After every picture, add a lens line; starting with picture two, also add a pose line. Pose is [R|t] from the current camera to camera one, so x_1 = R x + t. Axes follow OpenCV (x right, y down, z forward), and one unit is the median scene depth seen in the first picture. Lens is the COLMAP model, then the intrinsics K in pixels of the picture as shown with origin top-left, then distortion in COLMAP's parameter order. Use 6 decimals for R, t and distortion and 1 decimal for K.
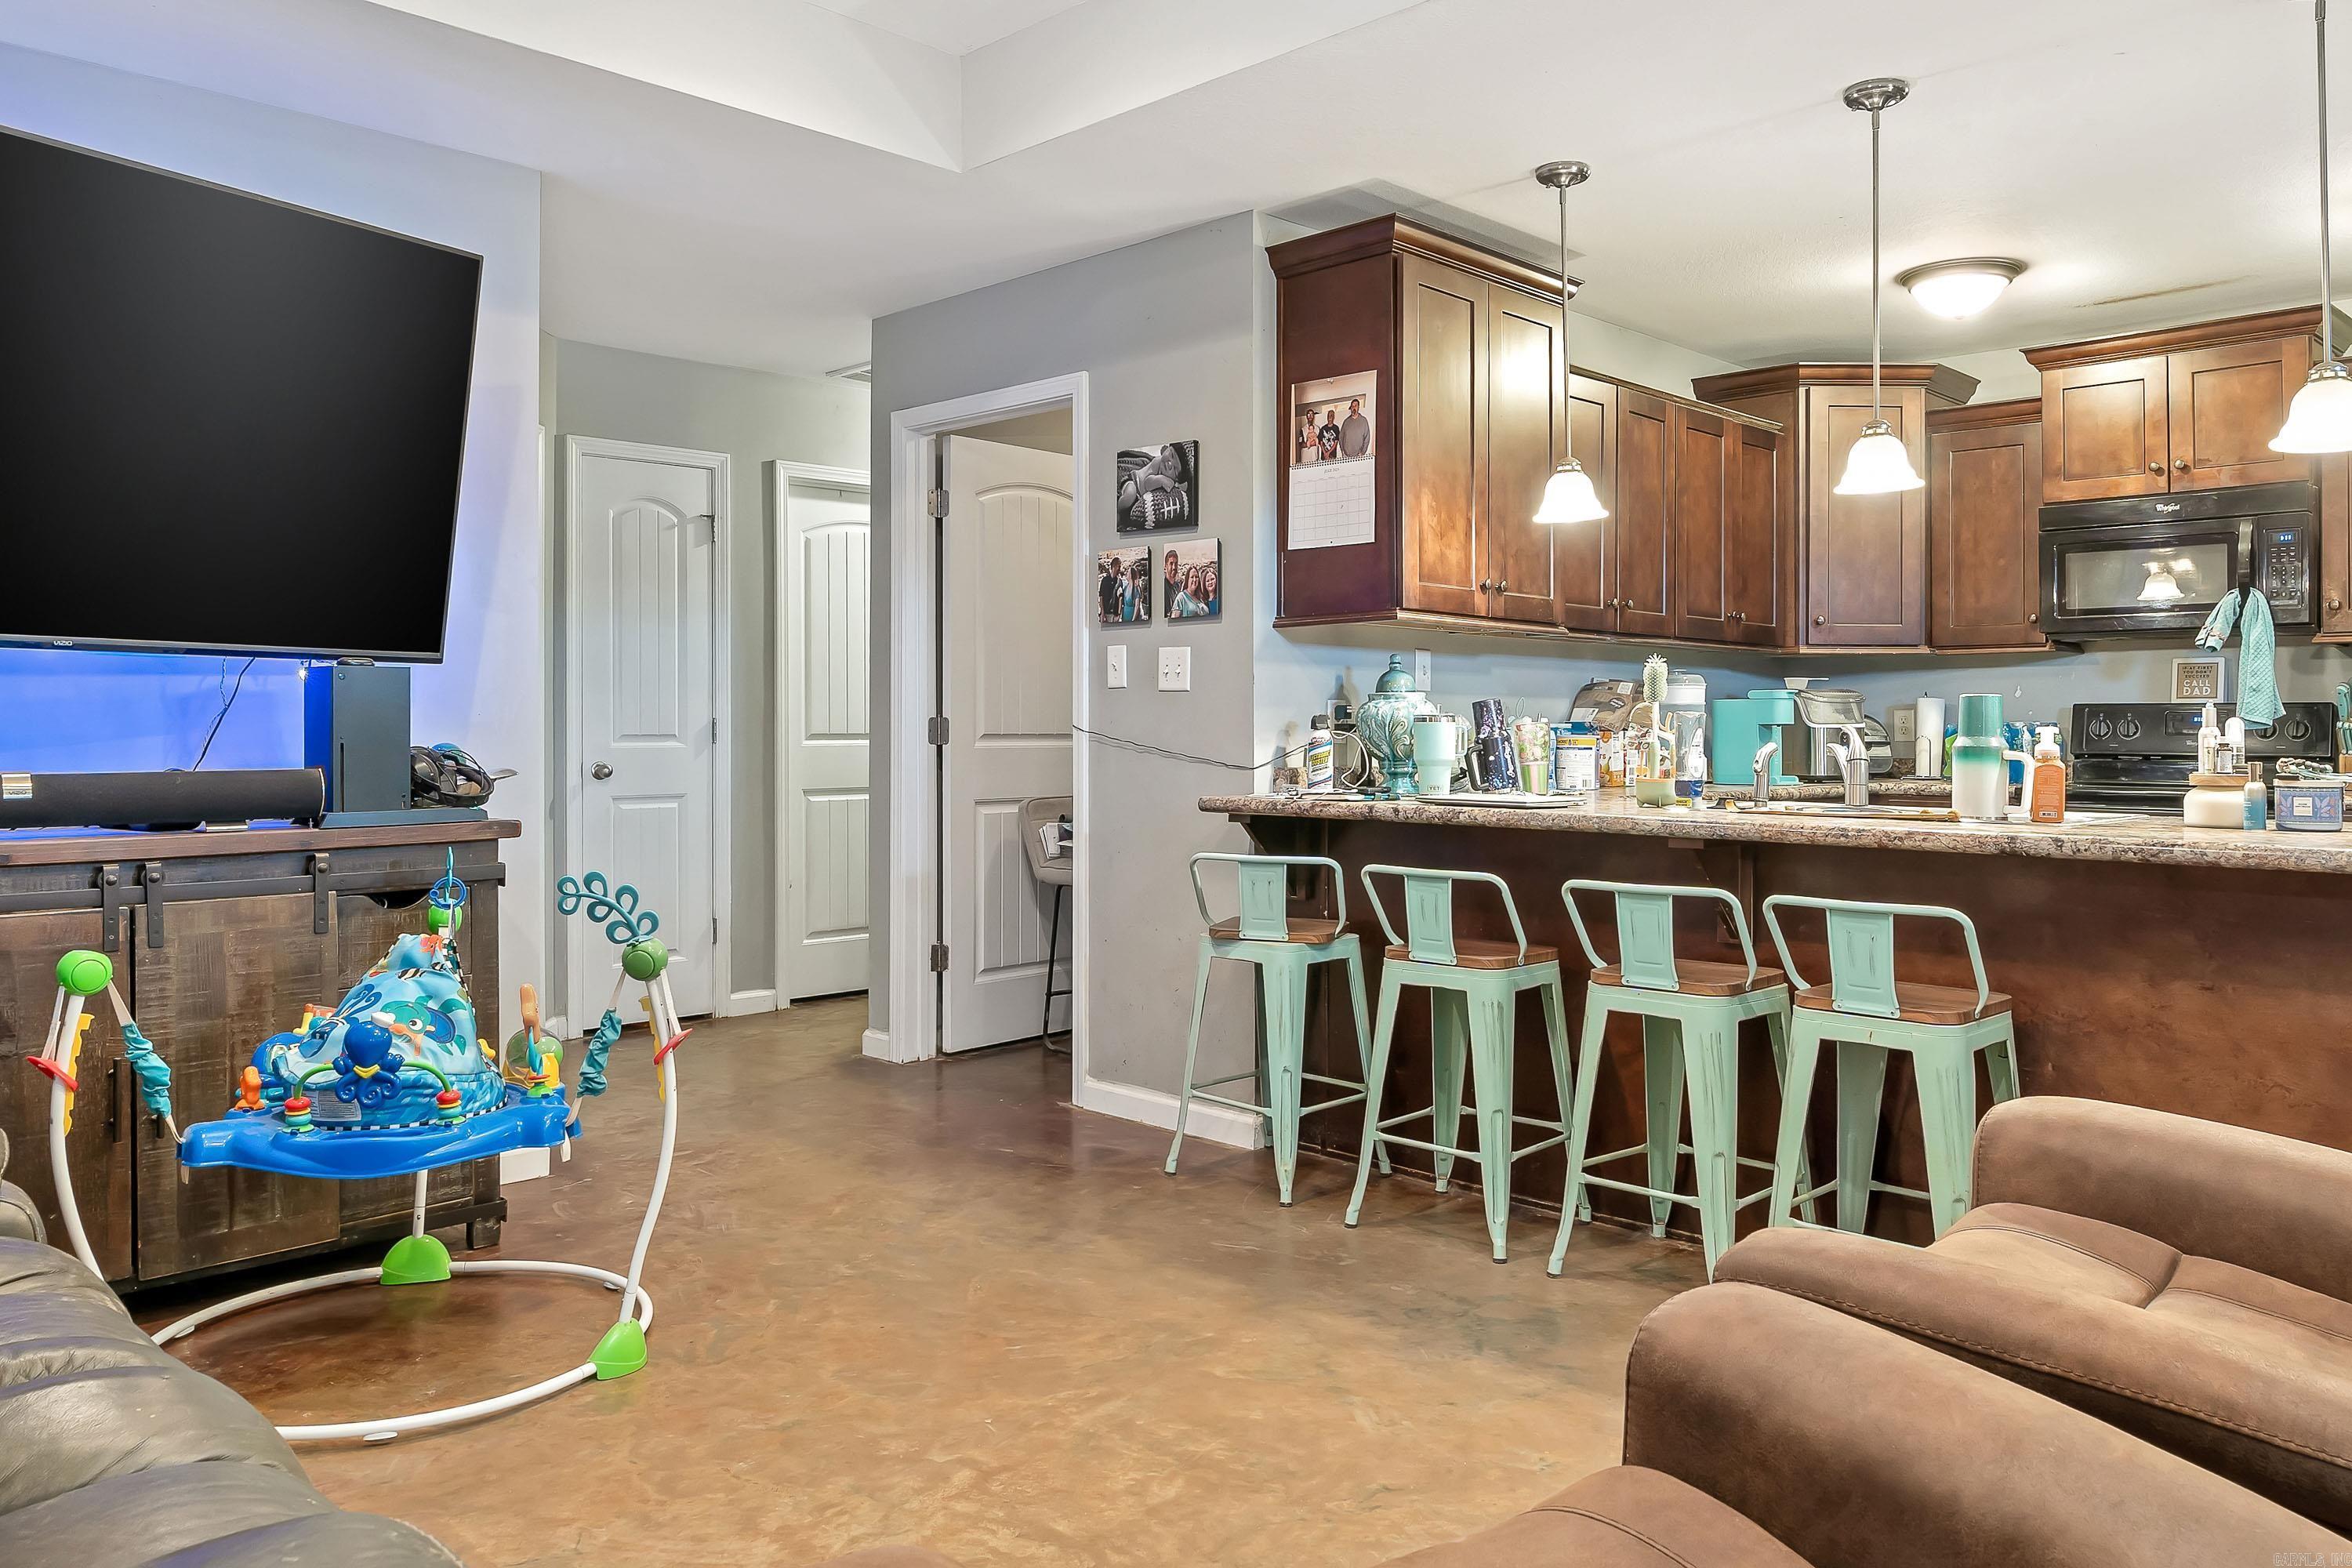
lens RADIAL K [[1676.3, 0, 1180.3], [0, 1676.3, 767.9], [0, 0, 1]] dist [-0.005806, -0.008342]
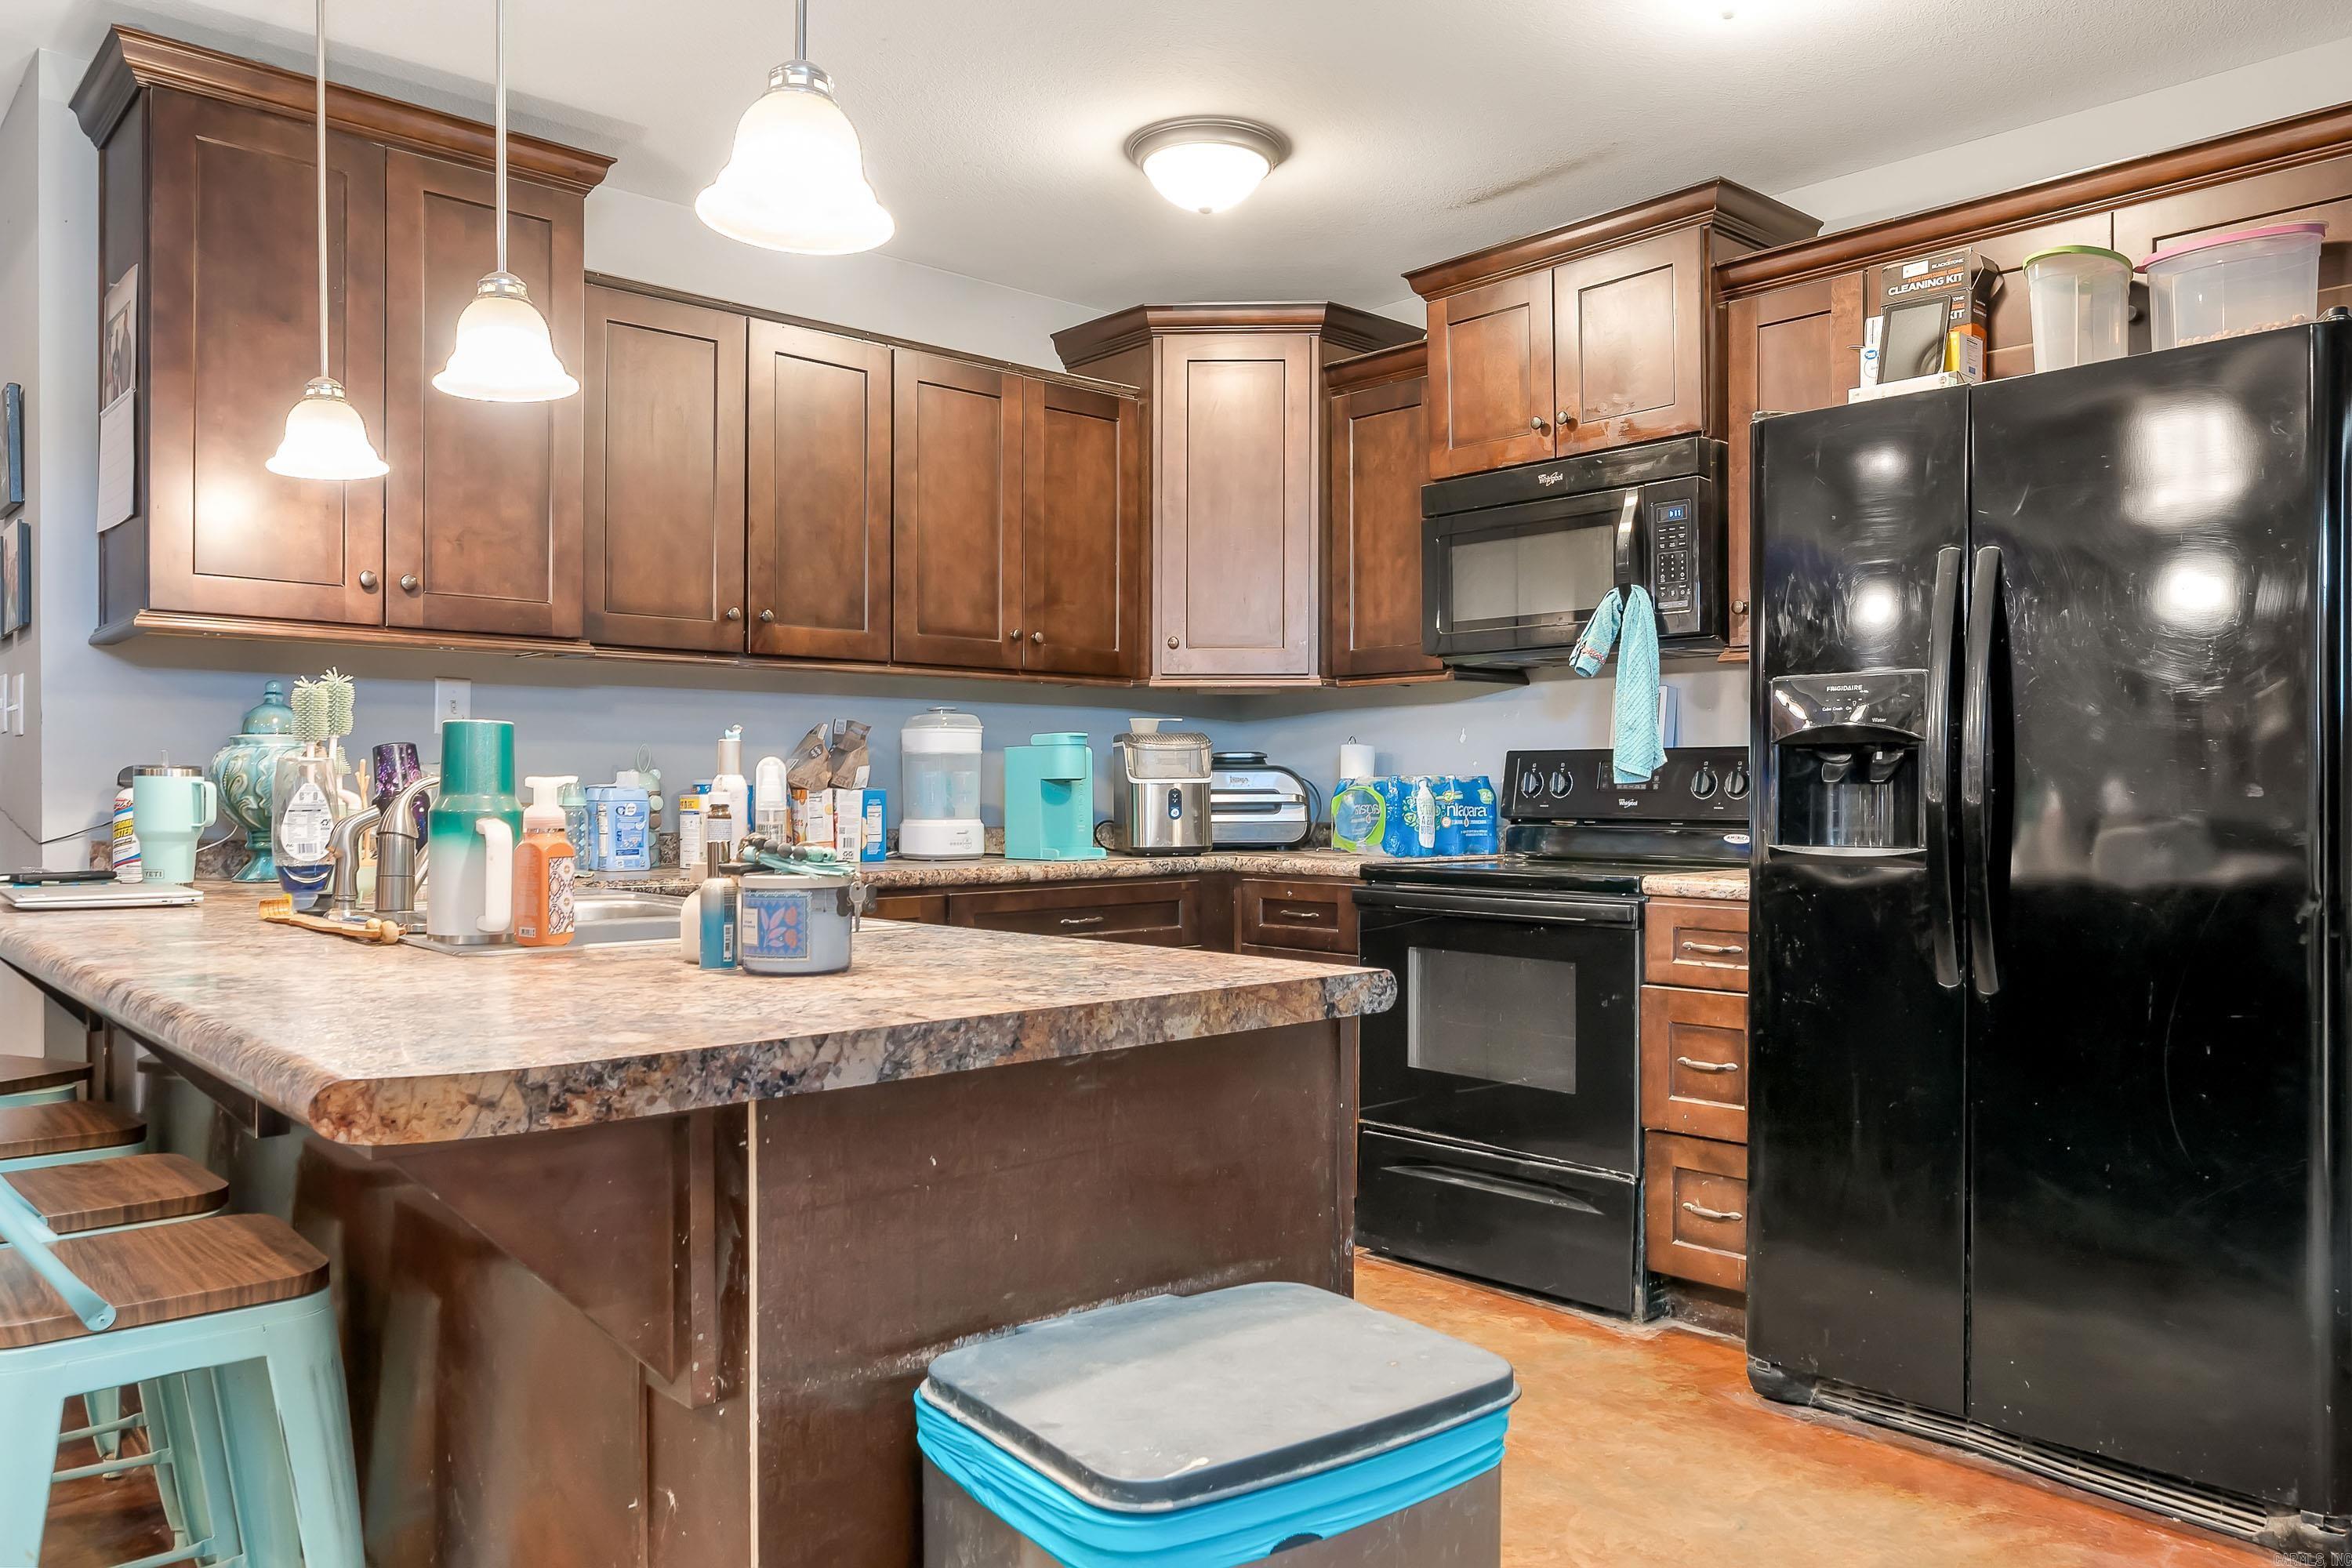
lens RADIAL K [[1676.3, 0, 1178.0], [0, 1676.3, 800.1], [0, 0, 1]] dist [-0.005806, -0.008342]
pose [[0.997600, 0.000141, -0.069234, 0.460371], [-0.001236, 0.999875, -0.015770, -0.004801], [0.069223, 0.015818, 0.997476, 0.257193]]
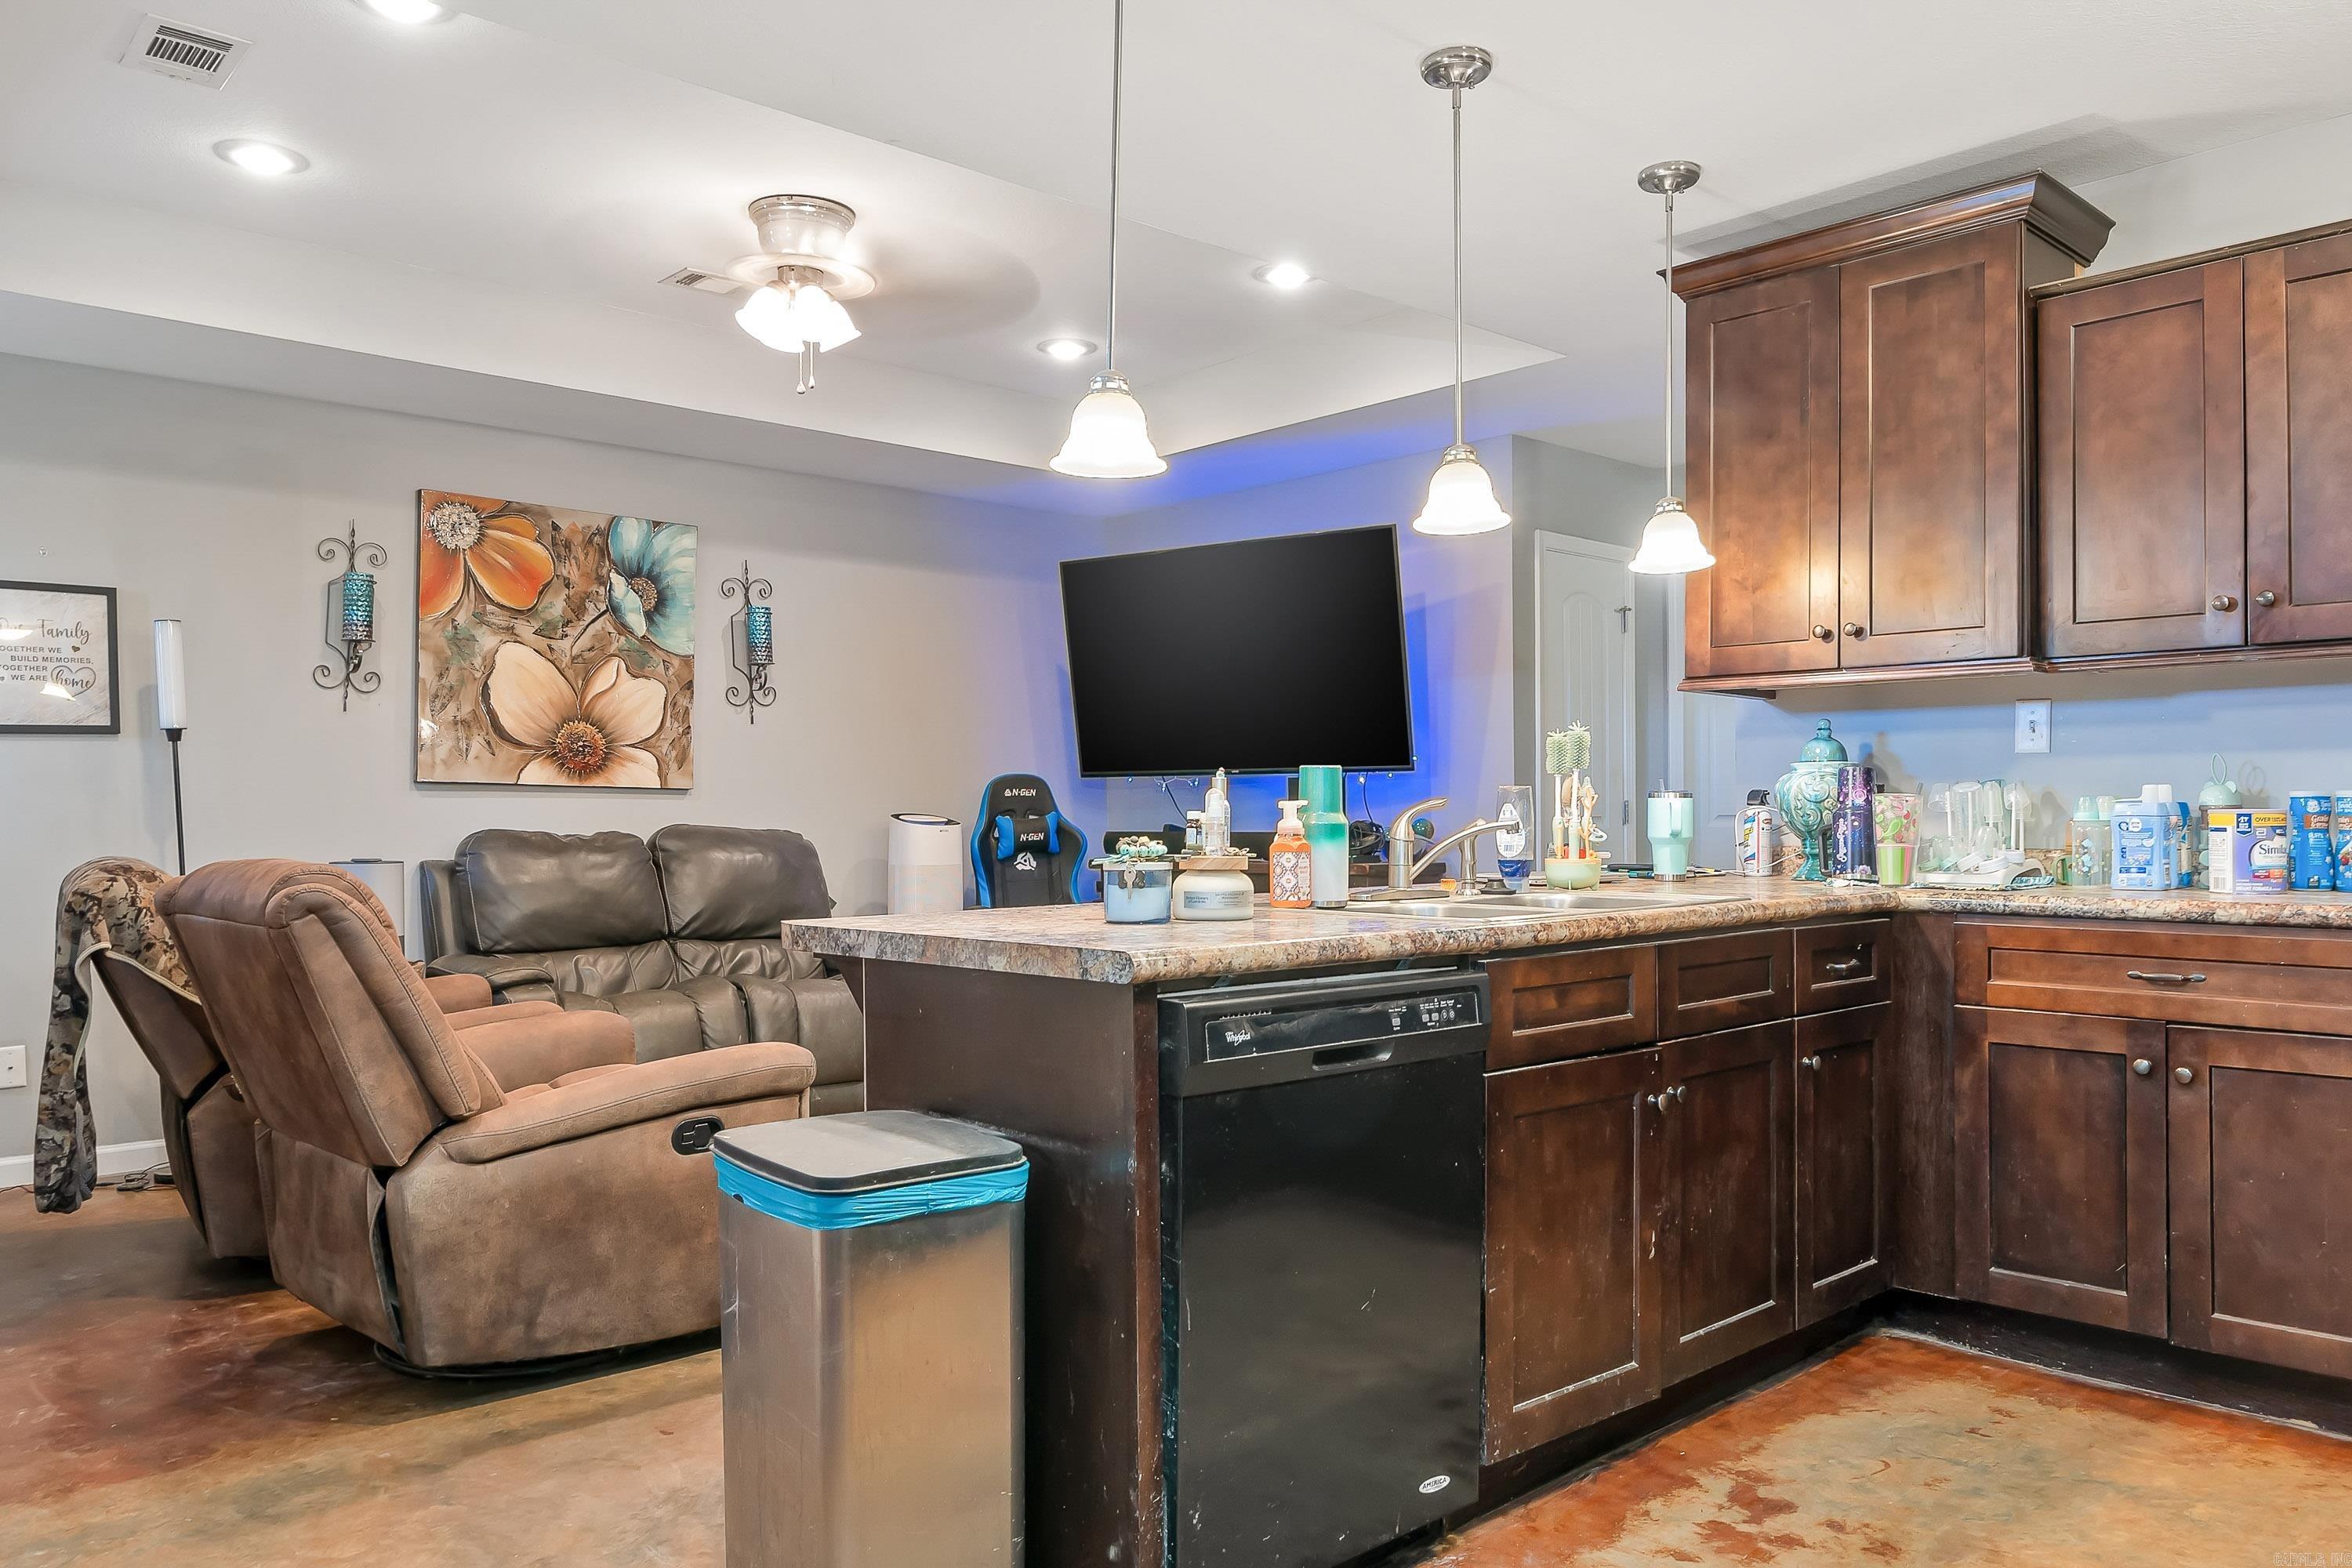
lens RADIAL K [[1676.3, 0, 1182.5], [0, 1676.3, 786.2], [0, 0, 1]] dist [-0.005806, -0.008342]
pose [[-0.044783, -0.013358, -0.998907, 0.832638], [-0.017023, 0.999776, -0.012607, -0.011657], [0.998852, 0.016440, -0.045000, 0.568343]]
